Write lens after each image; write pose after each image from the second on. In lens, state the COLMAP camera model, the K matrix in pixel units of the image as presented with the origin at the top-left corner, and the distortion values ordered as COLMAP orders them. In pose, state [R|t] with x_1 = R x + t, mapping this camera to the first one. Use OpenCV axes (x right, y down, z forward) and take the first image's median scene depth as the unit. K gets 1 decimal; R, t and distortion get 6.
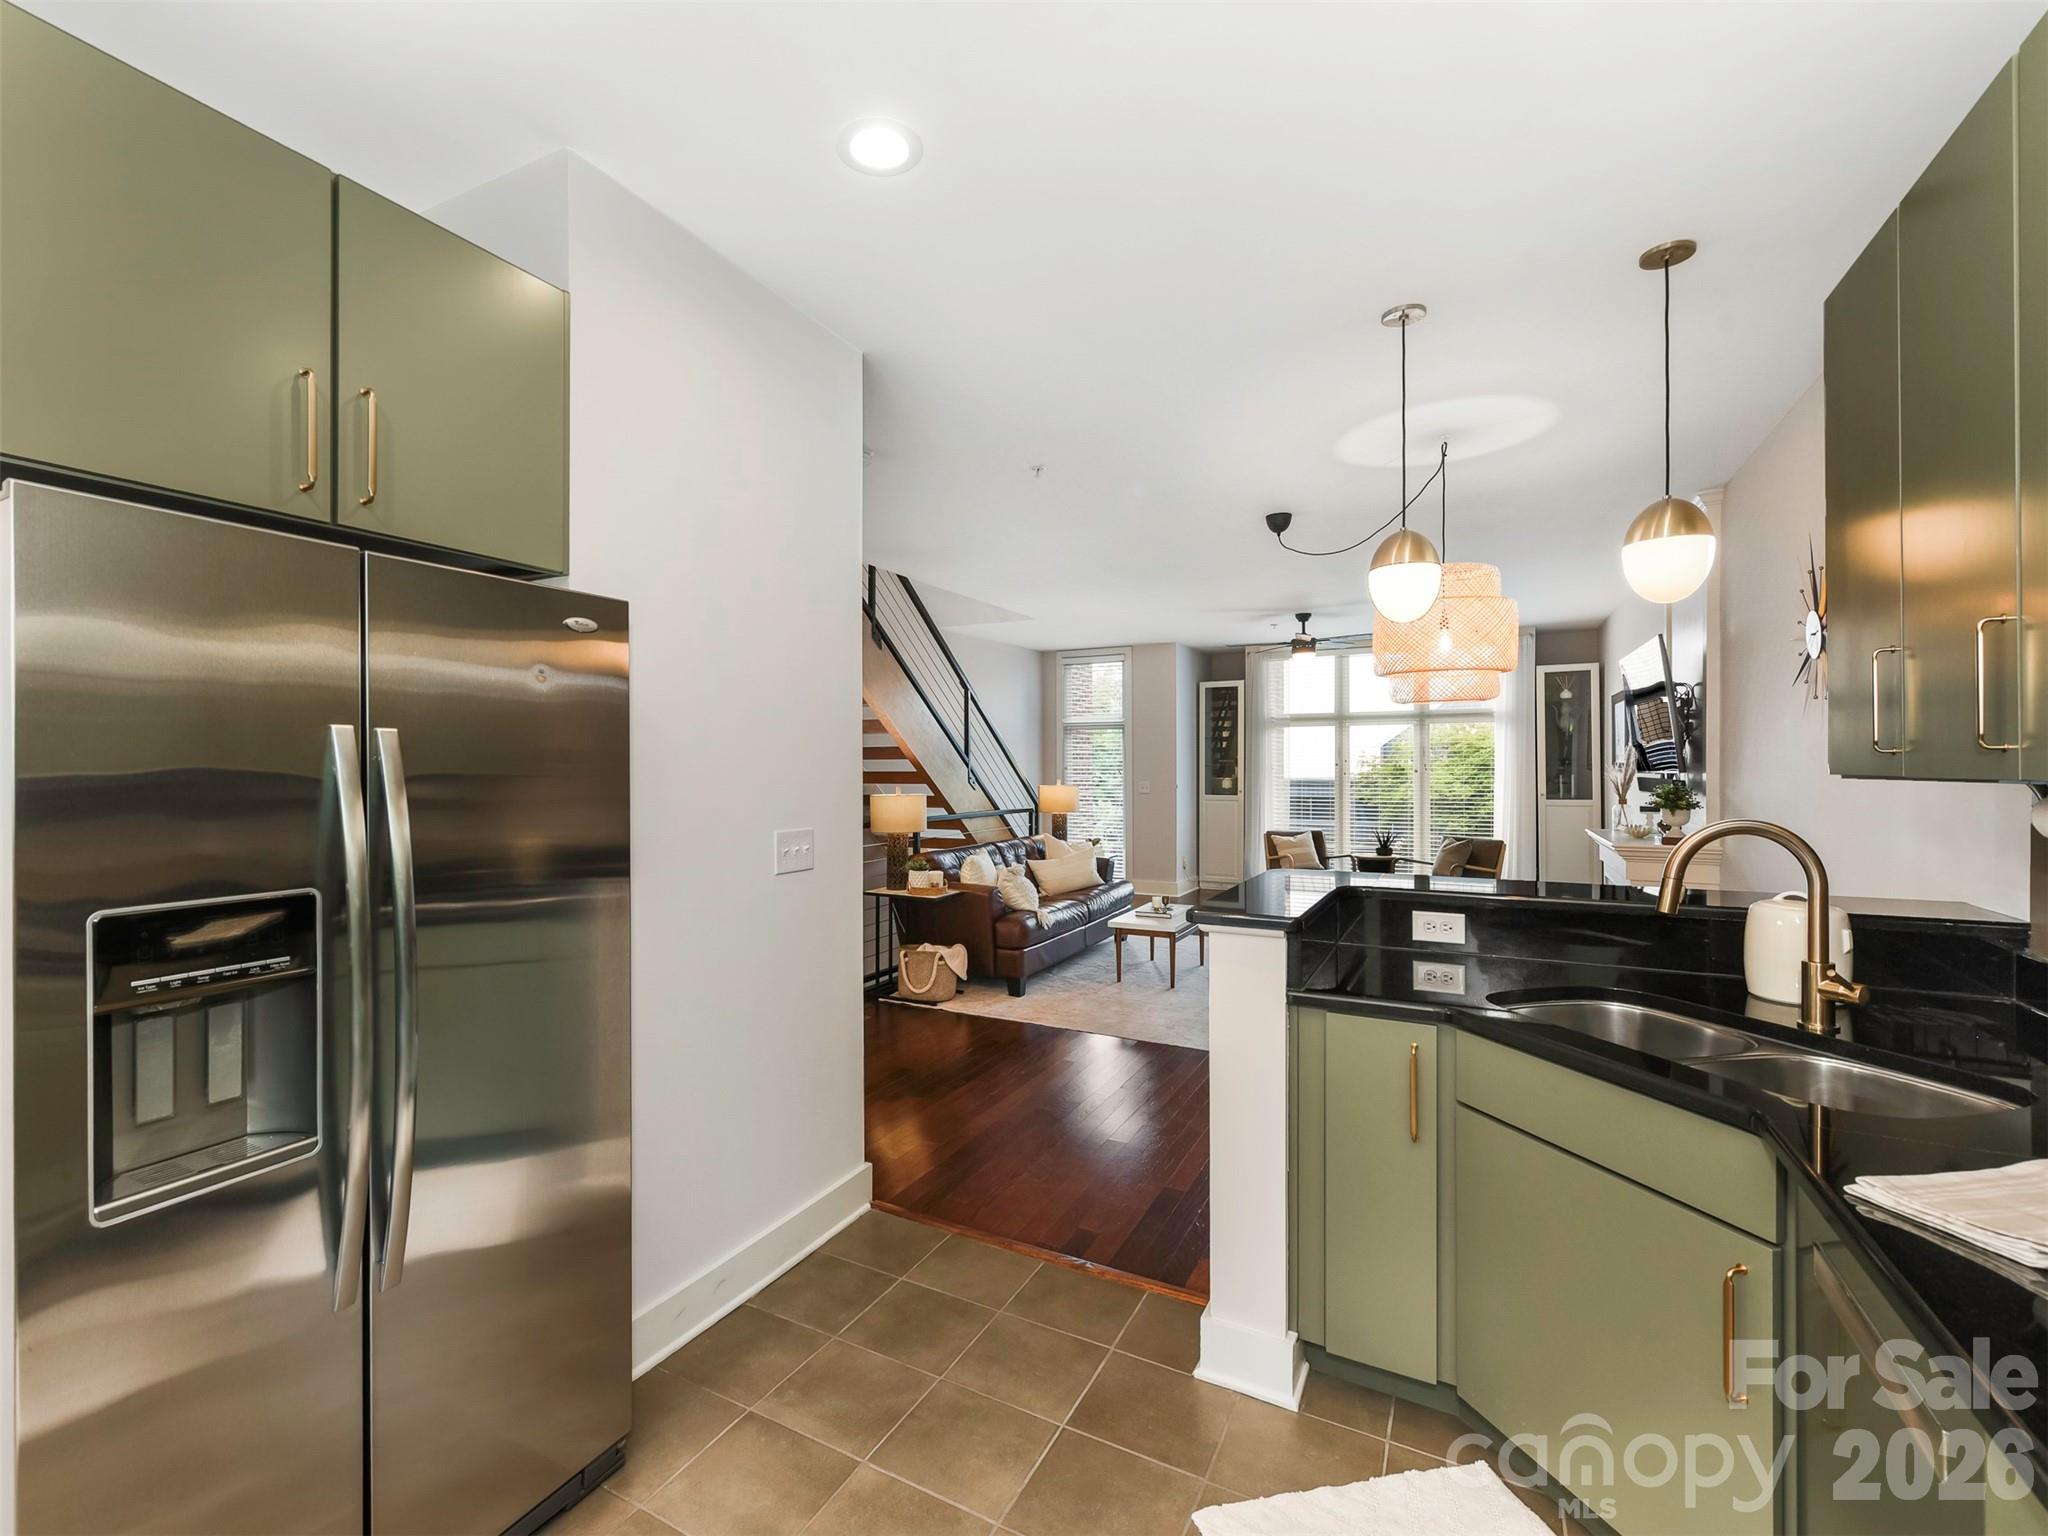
lens RADIAL K [[915.3, 0, 956.6], [0, 915.3, 761.4], [0, 0, 1]] dist [0.004742, -0.003474]
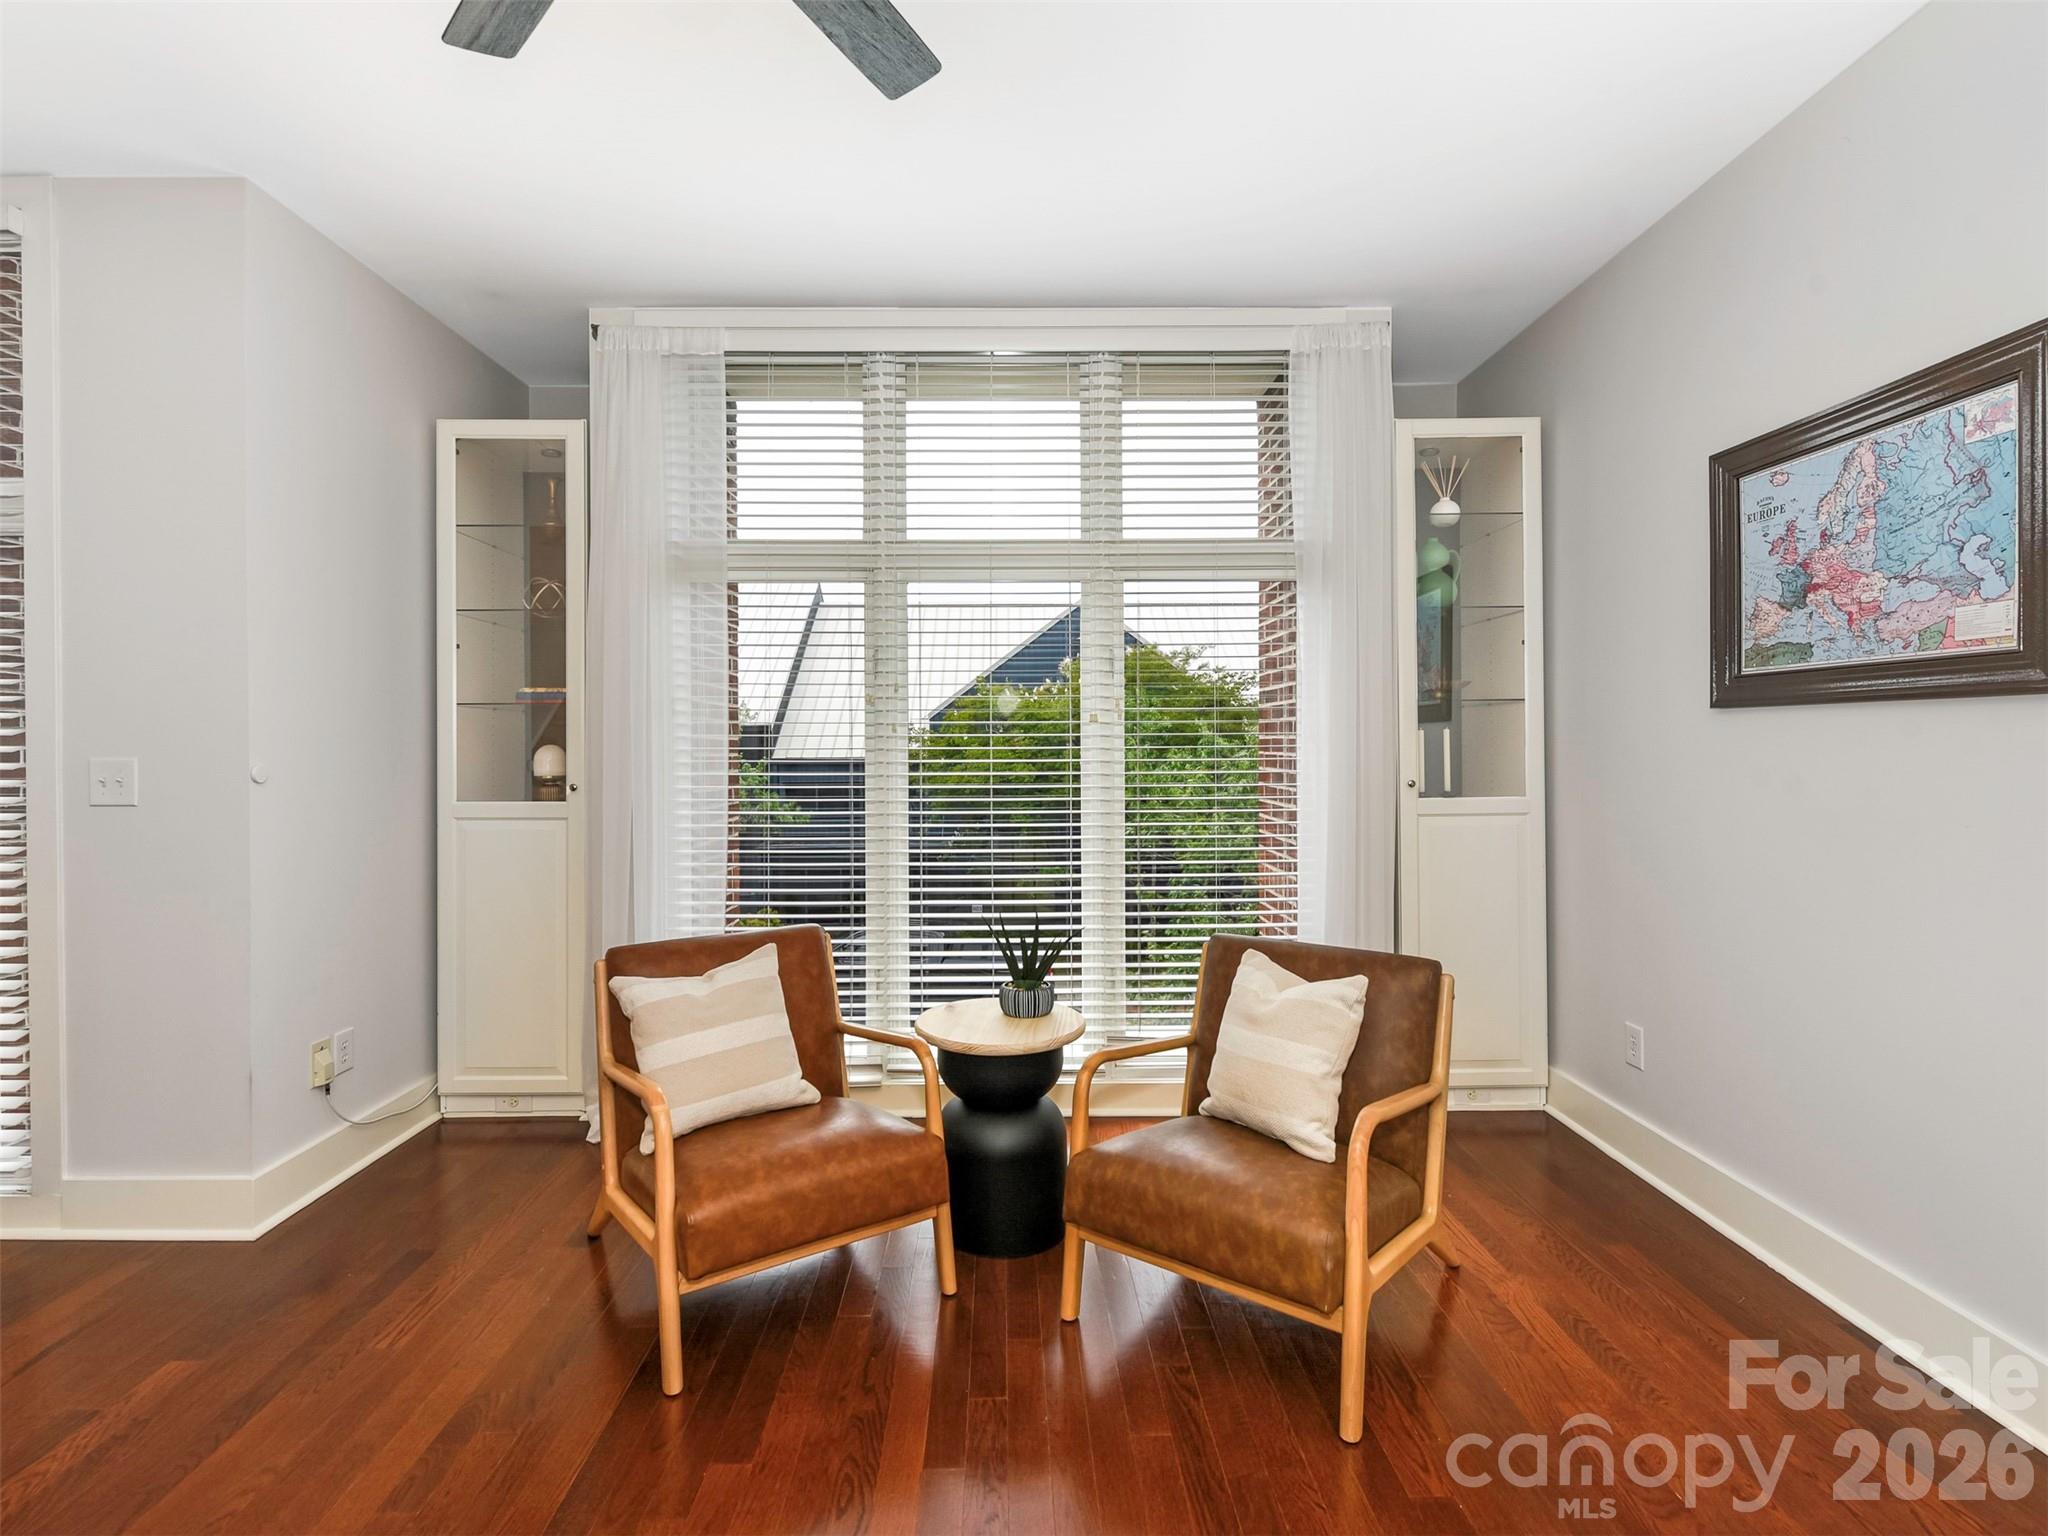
lens RADIAL K [[980.2, 0, 1017.4], [0, 980.2, 757.6], [0, 0, 1]] dist [-0.002579, 0.000291]
pose [[0.860692, -0.005986, 0.509091, 0.315198], [-0.000372, 0.999923, 0.012386, 0.021297], [-0.509126, -0.010850, 0.860624, 0.751812]]
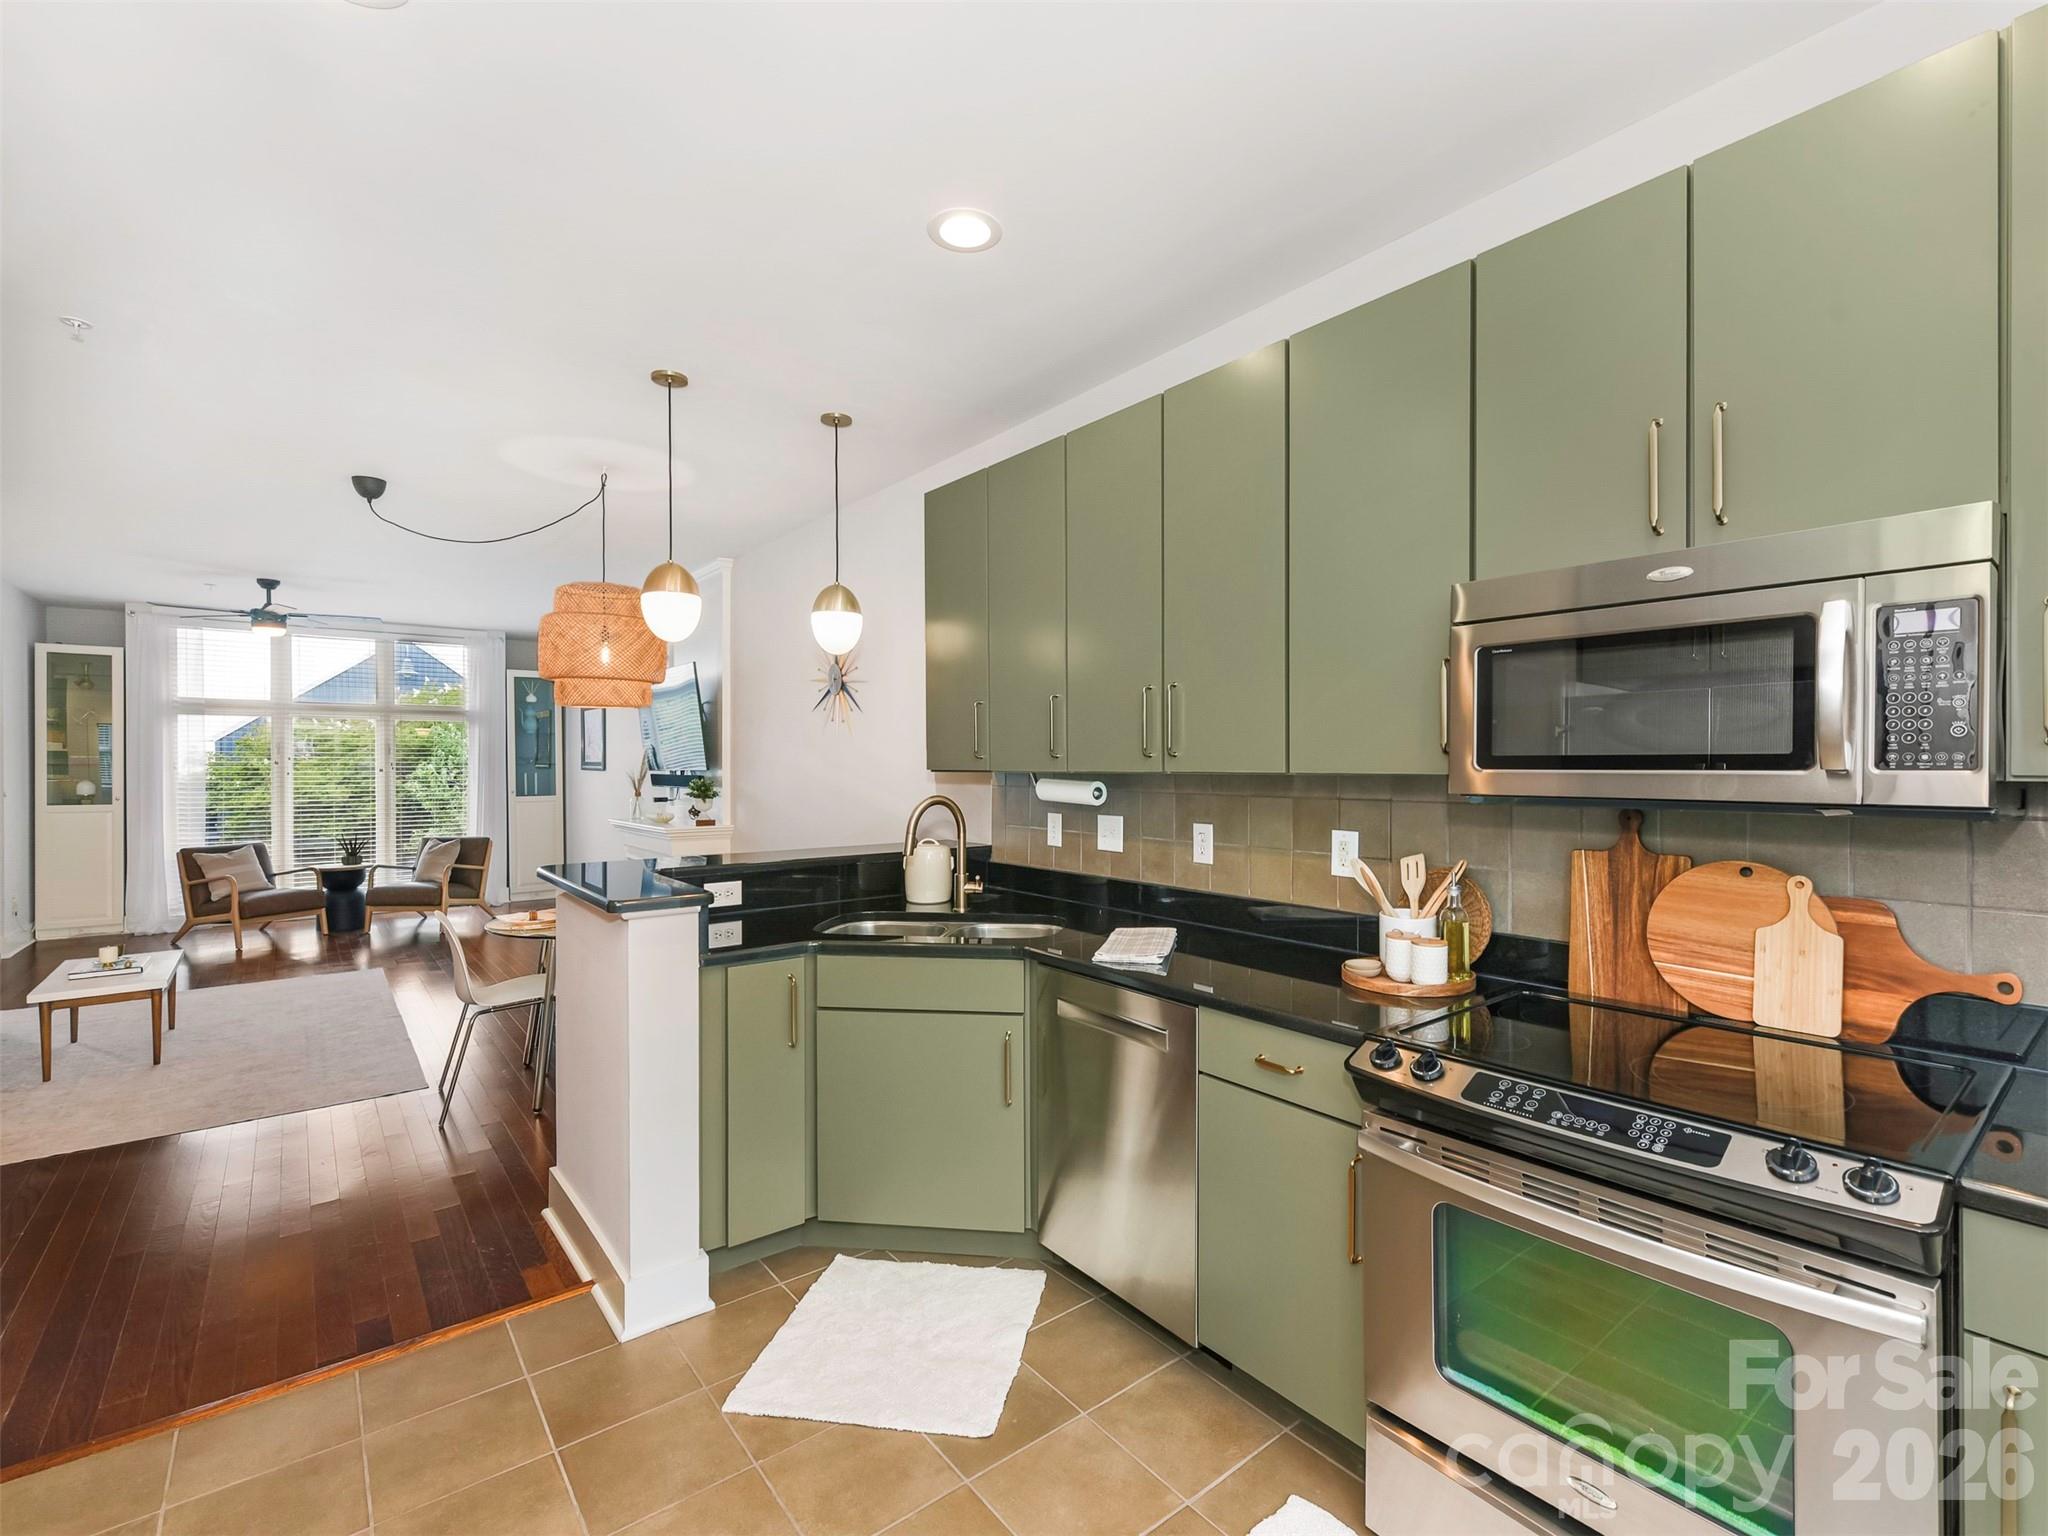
lens RADIAL K [[915.3, 0, 1054.9], [0, 915.3, 767.2], [0, 0, 1]] dist [0.004742, -0.003474]
pose [[0.351502, -0.002188, 0.936185, -0.133053], [-0.005068, 0.999978, 0.004239, 0.000256], [-0.936173, -0.006234, 0.351483, 0.040060]]
